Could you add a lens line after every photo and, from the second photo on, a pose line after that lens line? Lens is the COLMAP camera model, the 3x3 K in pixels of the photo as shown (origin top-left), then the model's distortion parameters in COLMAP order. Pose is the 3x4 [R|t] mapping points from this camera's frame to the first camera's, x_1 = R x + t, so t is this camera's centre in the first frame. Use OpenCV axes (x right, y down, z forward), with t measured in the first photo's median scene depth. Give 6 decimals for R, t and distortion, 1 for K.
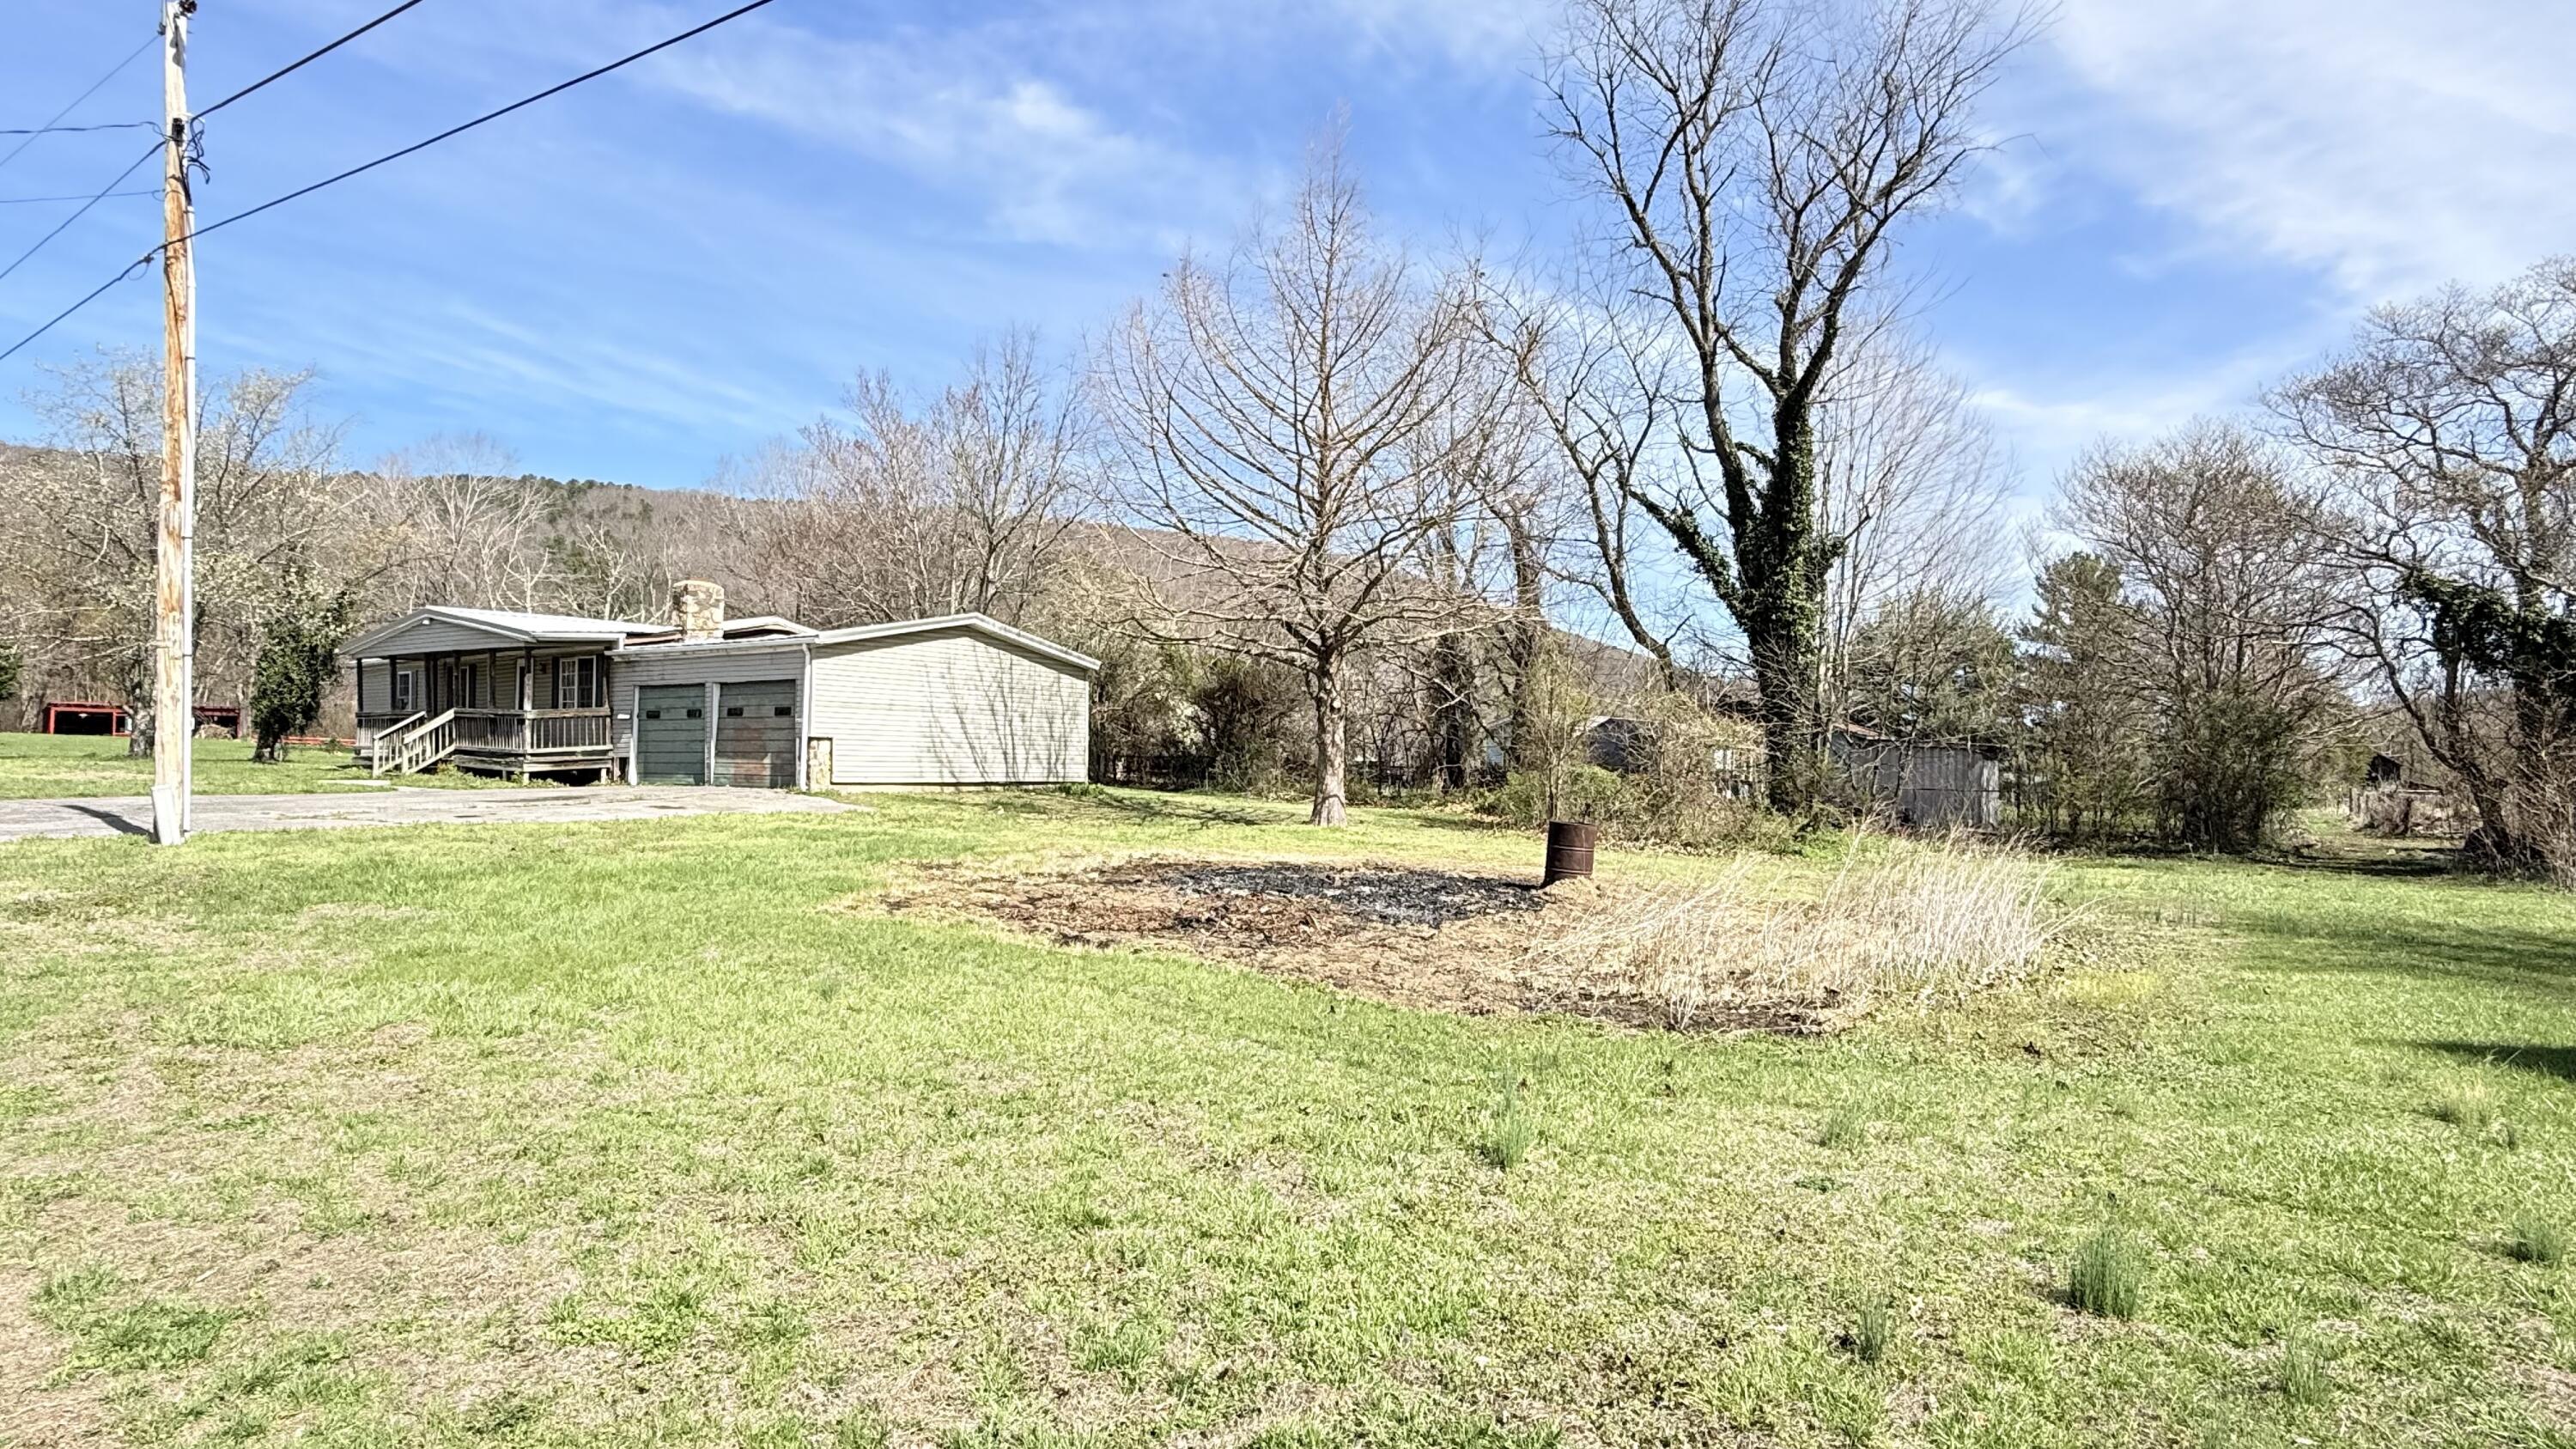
lens RADIAL K [[1338.7, 0, 1293.6], [0, 1338.7, 733.2], [0, 0, 1]] dist [-0.000172, 0.000472]
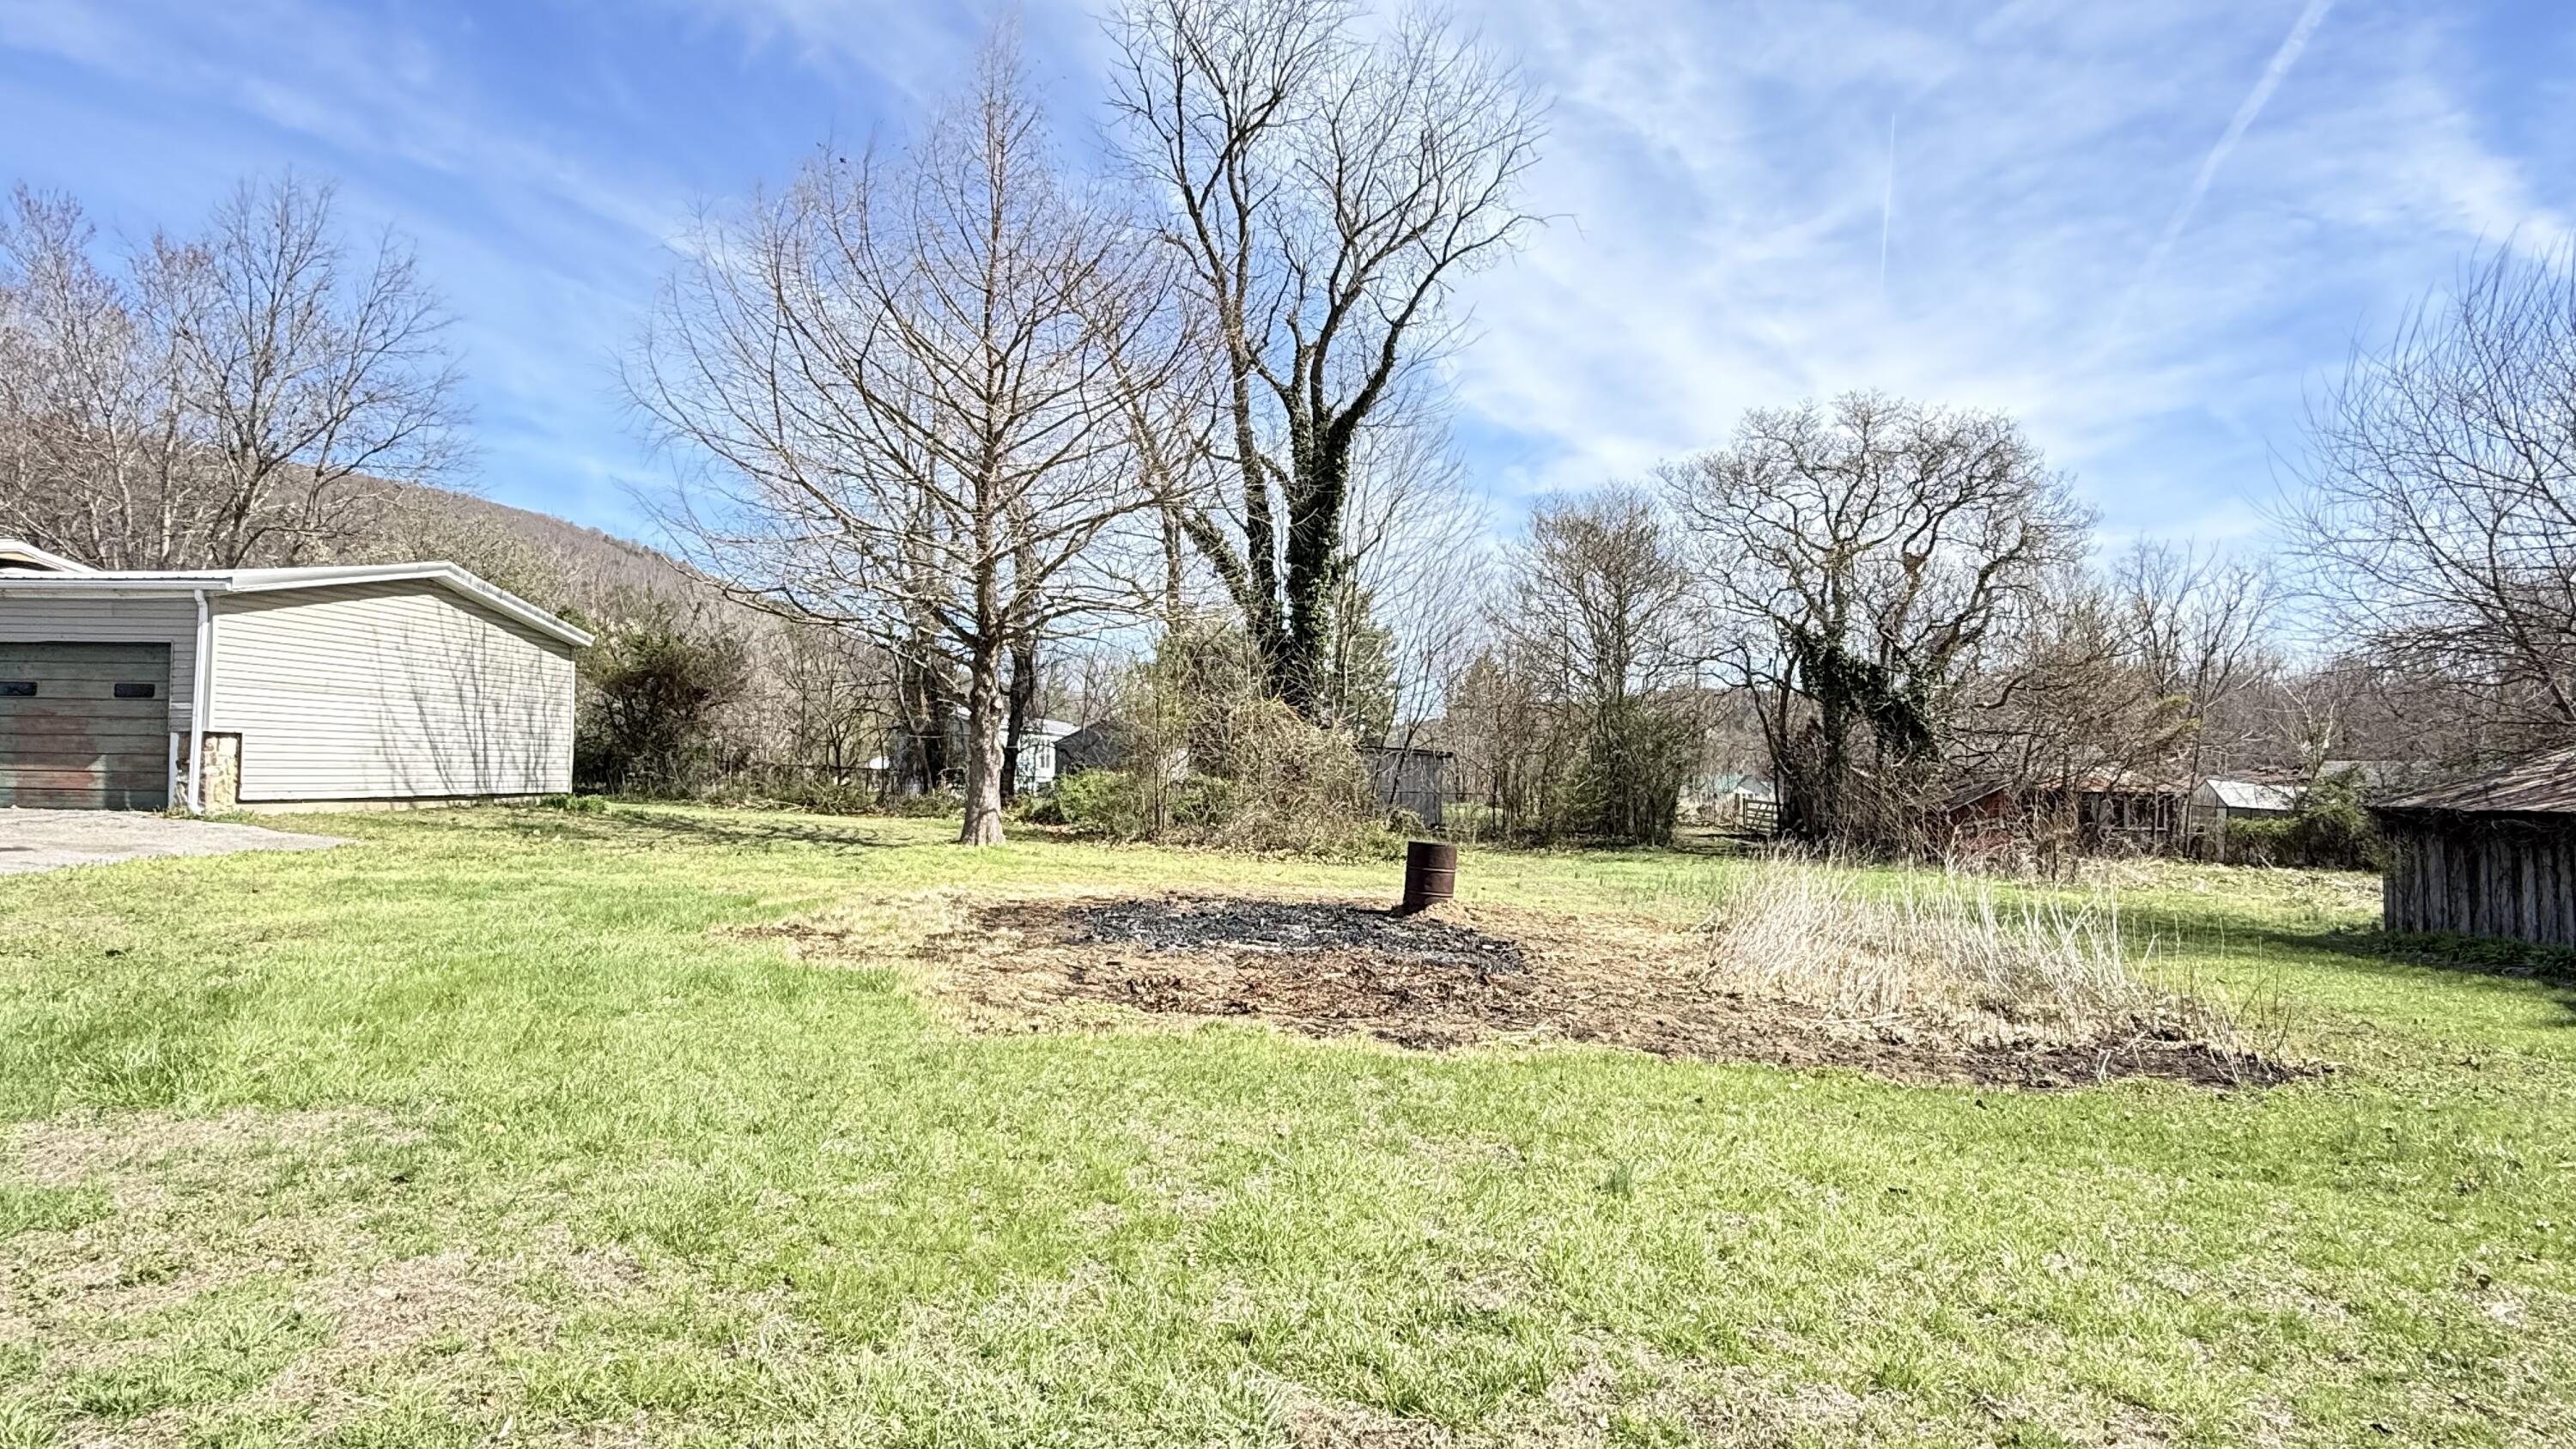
lens RADIAL K [[1338.7, 0, 1293.6], [0, 1338.7, 733.2], [0, 0, 1]] dist [-0.000172, 0.000472]
pose [[0.857146, 0.016003, 0.514825, -0.208862], [-0.018531, 0.999828, -0.000226, -0.005426], [-0.514740, -0.009346, 0.857295, 0.137928]]
